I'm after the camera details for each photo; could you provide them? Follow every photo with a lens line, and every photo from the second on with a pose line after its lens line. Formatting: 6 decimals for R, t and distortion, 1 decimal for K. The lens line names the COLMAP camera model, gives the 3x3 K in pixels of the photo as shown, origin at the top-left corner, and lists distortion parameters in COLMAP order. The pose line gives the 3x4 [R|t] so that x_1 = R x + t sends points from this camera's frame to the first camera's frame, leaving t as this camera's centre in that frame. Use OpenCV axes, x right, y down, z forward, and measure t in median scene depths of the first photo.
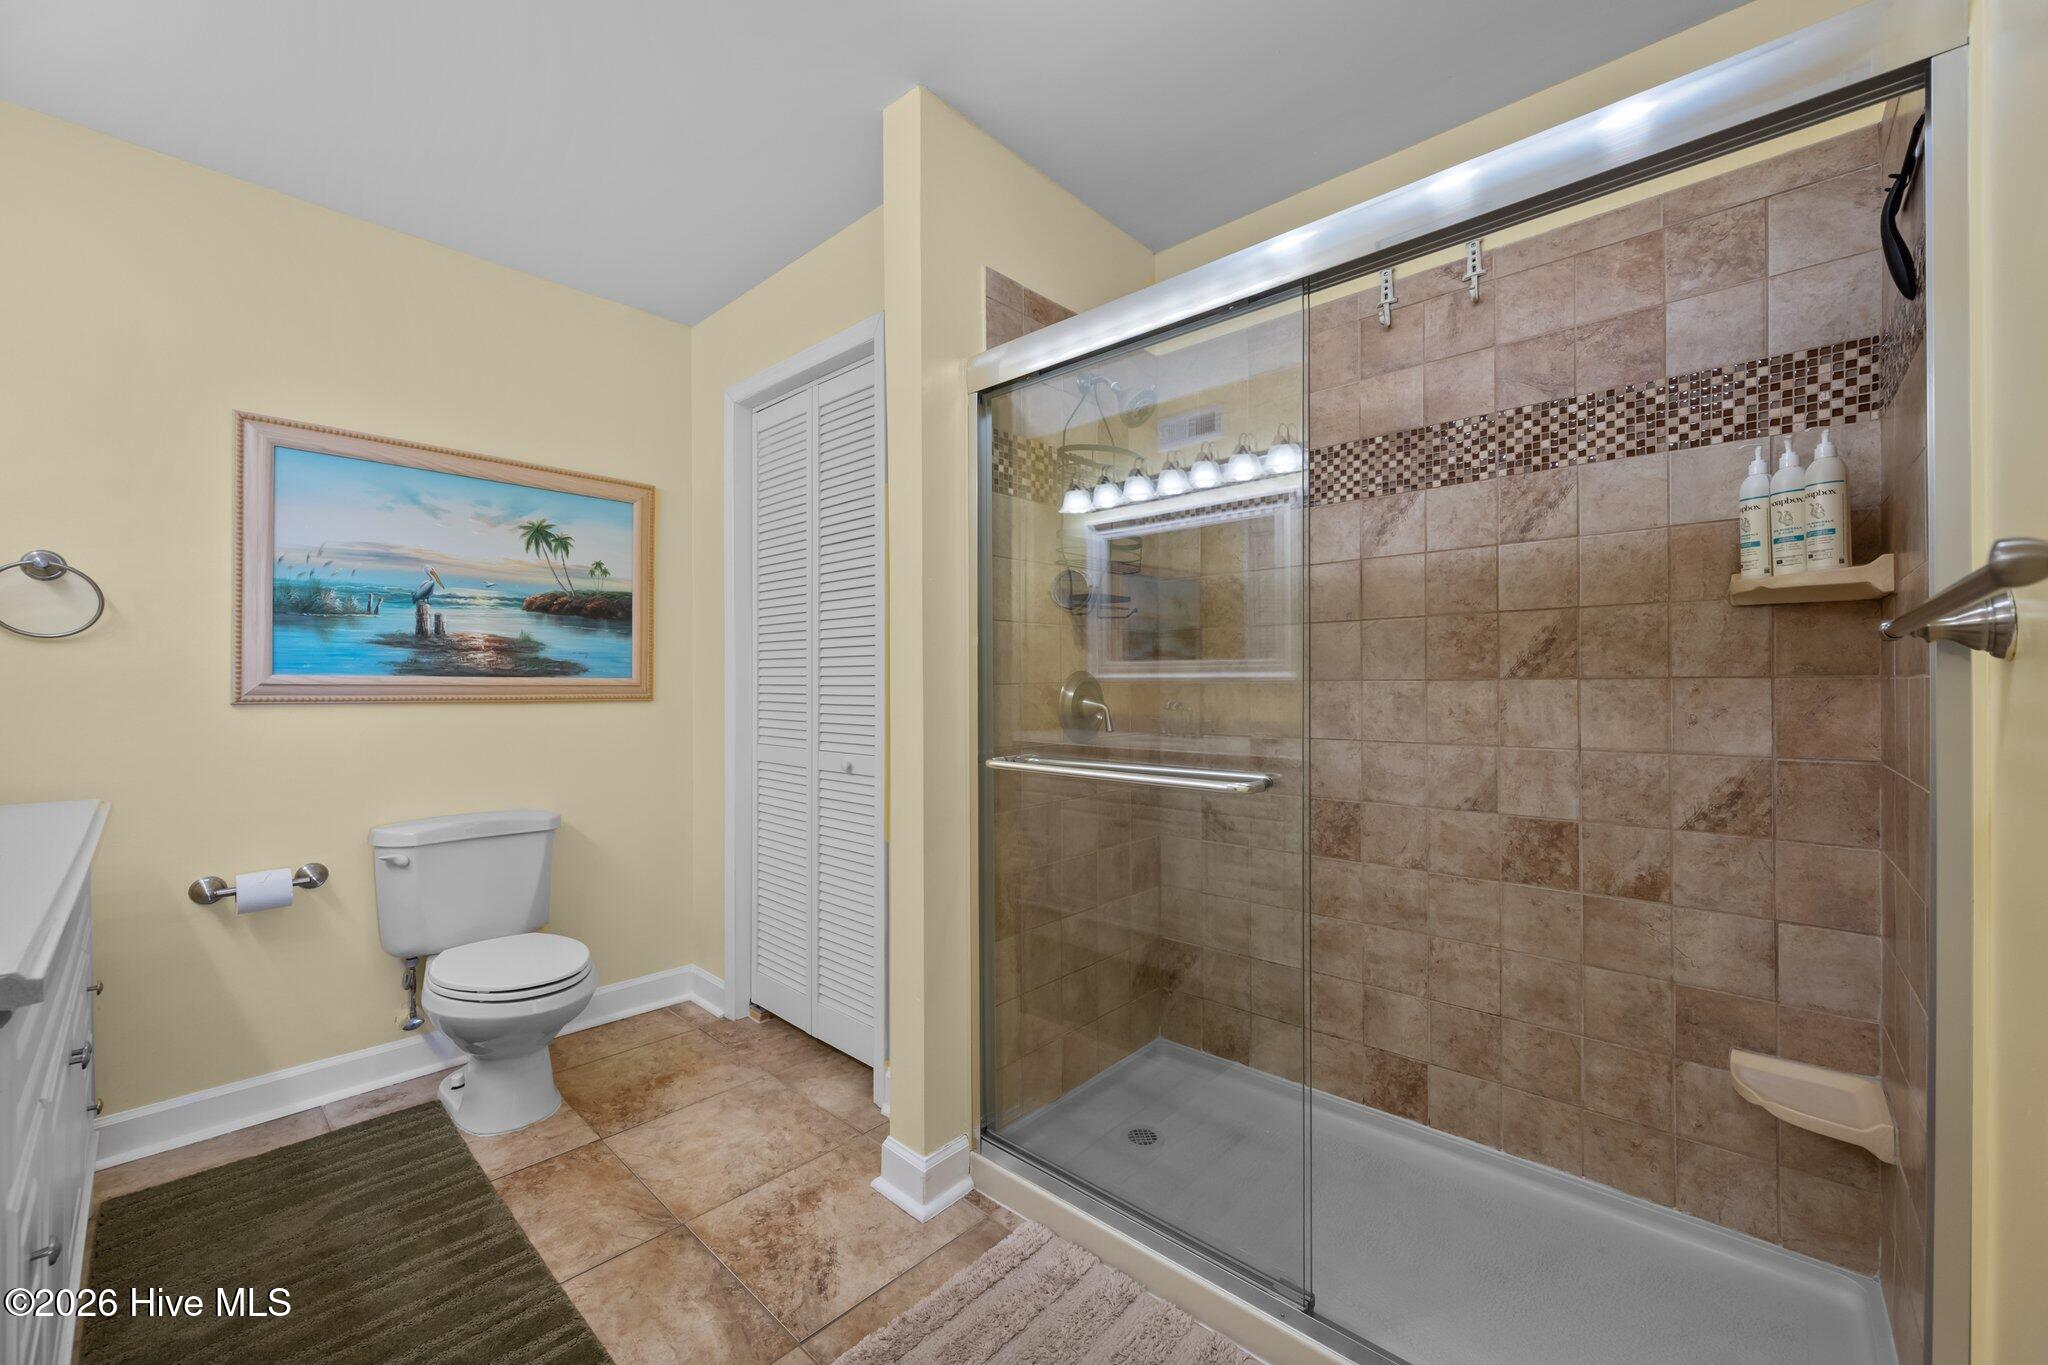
lens RADIAL K [[810.8, 0, 1016.6], [0, 810.8, 683.7], [0, 0, 1]] dist [0.001103, -0.000244]
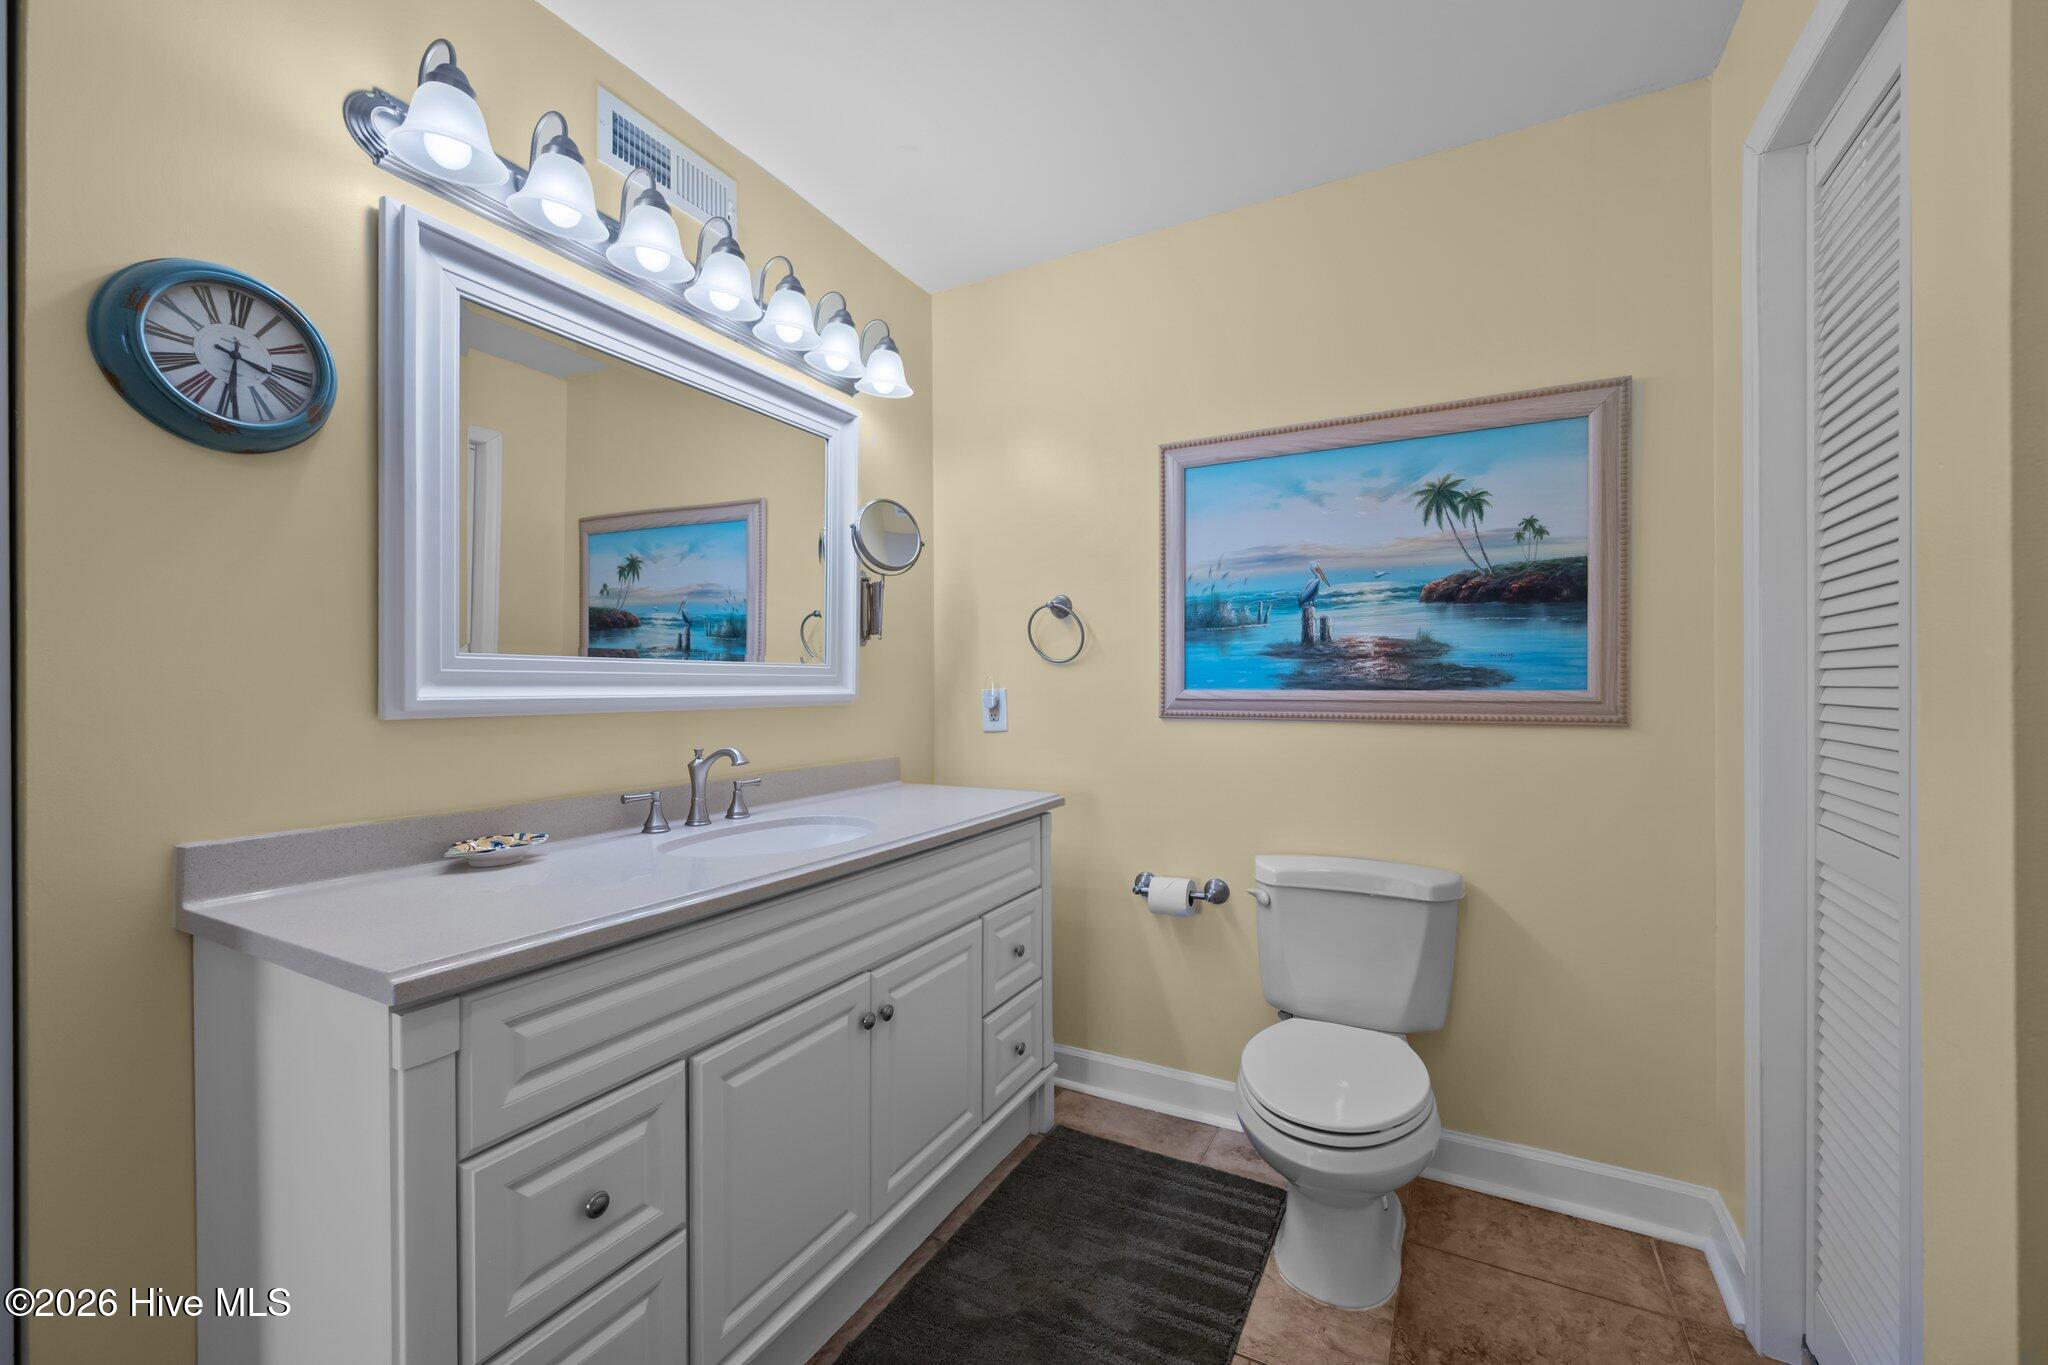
lens RADIAL K [[810.8, 0, 1022.9], [0, 810.8, 697.3], [0, 0, 1]] dist [0.001103, -0.000244]
pose [[0.274383, -0.000276, -0.961621, 0.020209], [-0.001487, 0.999999, -0.000711, -0.000314], [0.961619, 0.001625, 0.274382, 0.445921]]
